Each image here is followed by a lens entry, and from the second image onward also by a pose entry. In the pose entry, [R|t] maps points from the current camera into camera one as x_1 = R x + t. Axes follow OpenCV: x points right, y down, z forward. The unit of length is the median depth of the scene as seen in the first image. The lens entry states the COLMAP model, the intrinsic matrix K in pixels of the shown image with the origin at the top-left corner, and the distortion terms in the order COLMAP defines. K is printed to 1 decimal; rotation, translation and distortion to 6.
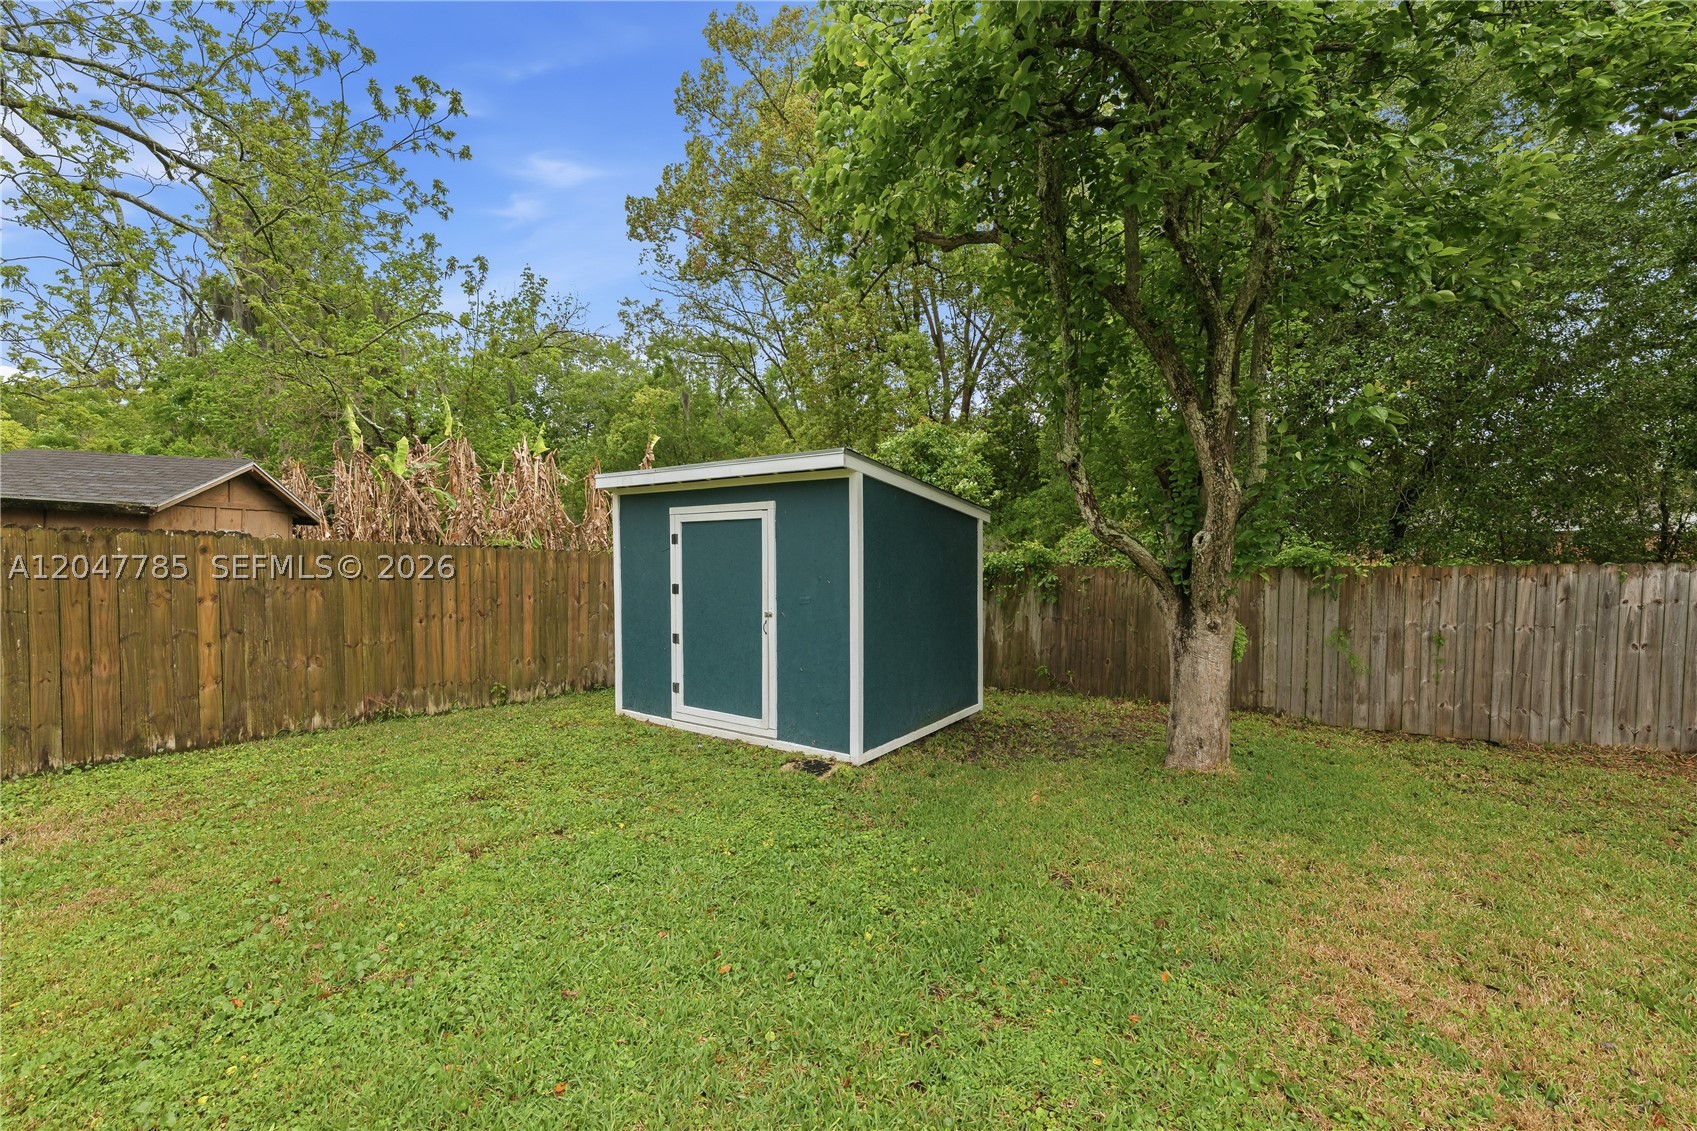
lens RADIAL K [[693.5, 0, 854.0], [0, 693.5, 573.5], [0, 0, 1]] dist [0.001362, 0.000117]
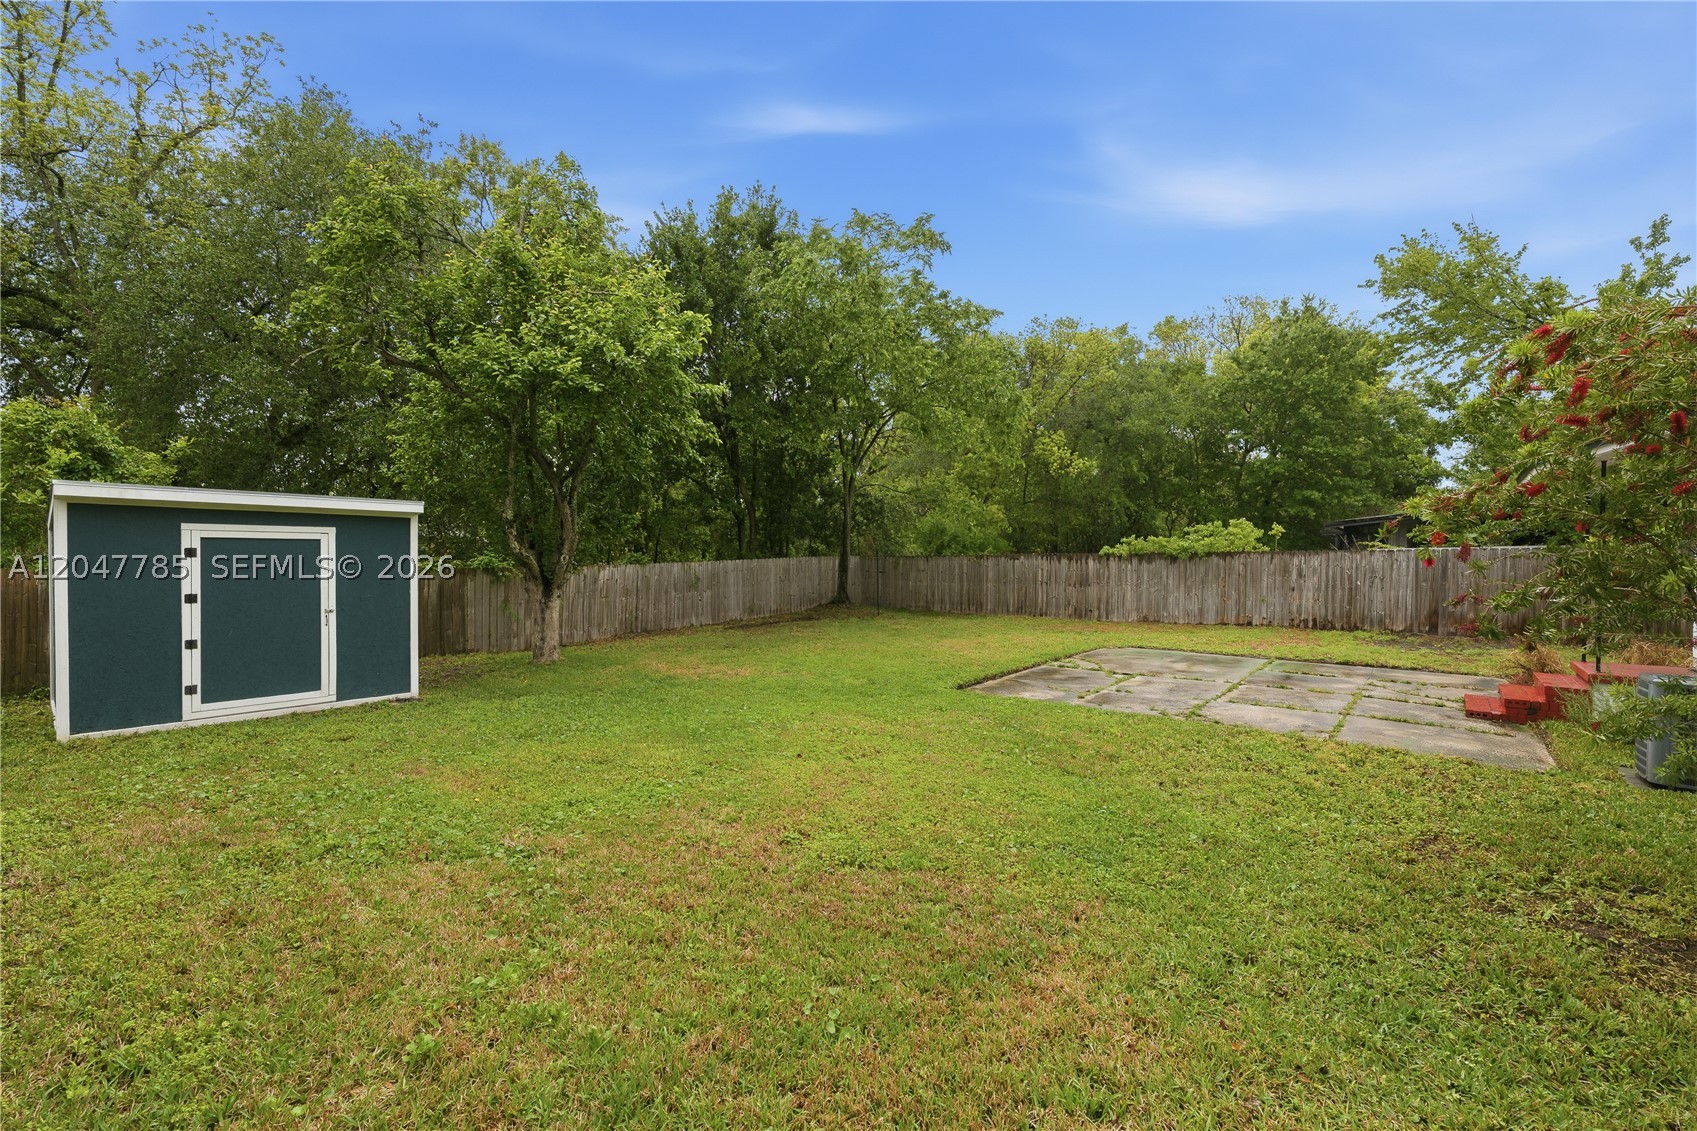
lens RADIAL K [[693.5, 0, 854.0], [0, 693.5, 573.5], [0, 0, 1]] dist [0.001362, 0.000117]
pose [[0.089182, -0.024963, 0.995703, -1.245128], [0.010369, 0.999655, 0.024133, -0.032568], [-0.995961, 0.008173, 0.089410, -0.130777]]
